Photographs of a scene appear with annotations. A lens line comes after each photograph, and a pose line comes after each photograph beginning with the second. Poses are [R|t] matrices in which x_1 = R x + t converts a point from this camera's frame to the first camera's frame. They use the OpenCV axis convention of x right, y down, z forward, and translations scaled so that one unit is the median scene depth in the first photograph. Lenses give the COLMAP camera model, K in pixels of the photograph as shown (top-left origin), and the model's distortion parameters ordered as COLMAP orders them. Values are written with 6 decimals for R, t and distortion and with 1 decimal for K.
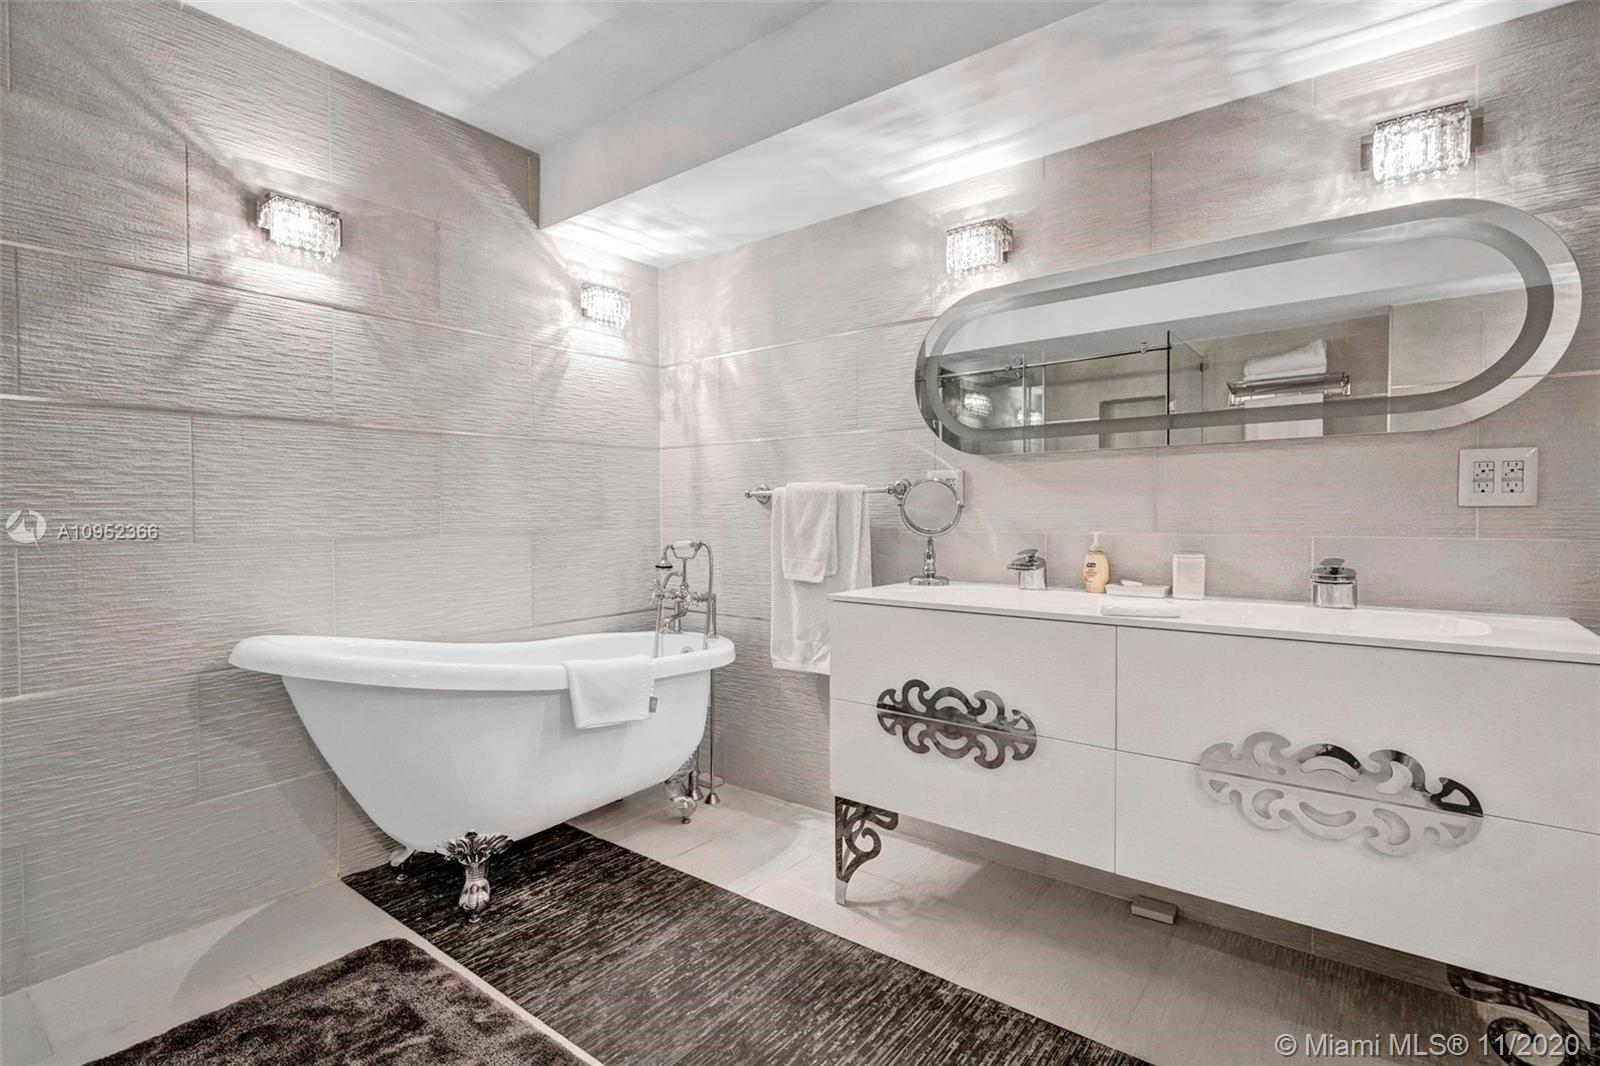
lens RADIAL K [[764.3, 0, 801.5], [0, 764.3, 514.5], [0, 0, 1]] dist [0.003125, 0.000491]
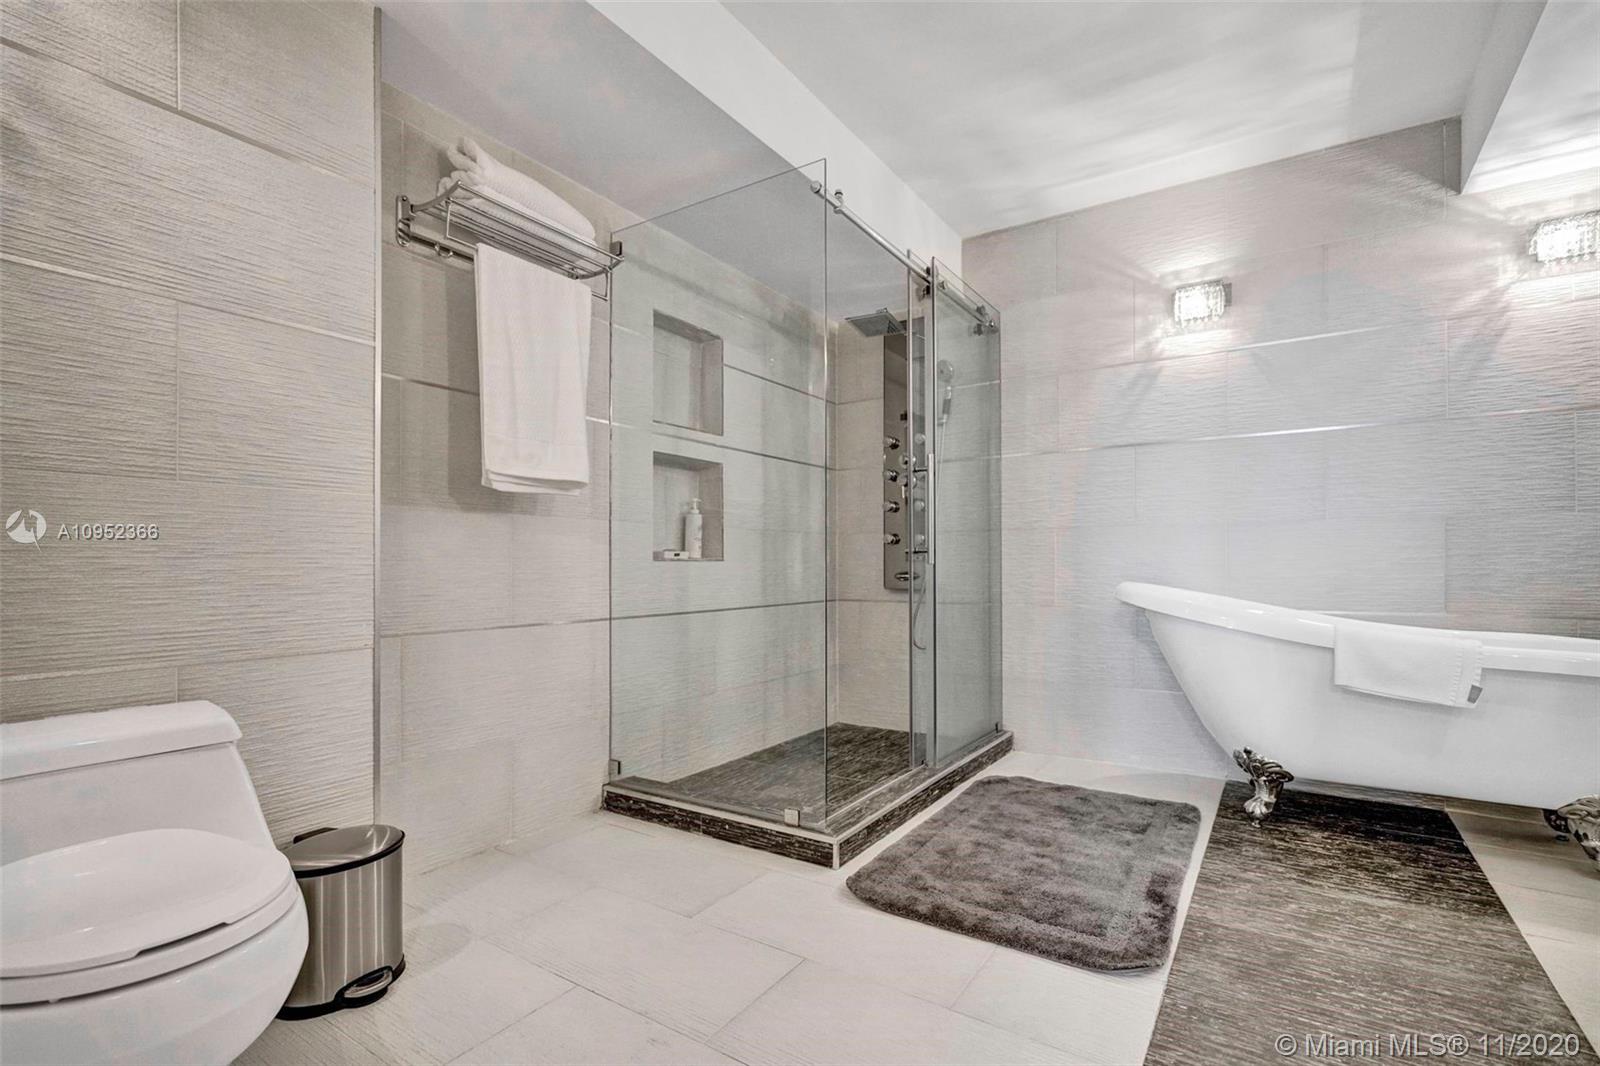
lens RADIAL K [[750.5, 0, 800.0], [0, 750.5, 533.0], [0, 0, 1]] dist [-0.002657, -0.000197]
pose [[0.075334, -0.039502, -0.996376, 0.671222], [-0.001584, 0.999209, -0.039734, 0.107403], [0.997157, 0.004571, 0.075212, 0.173944]]
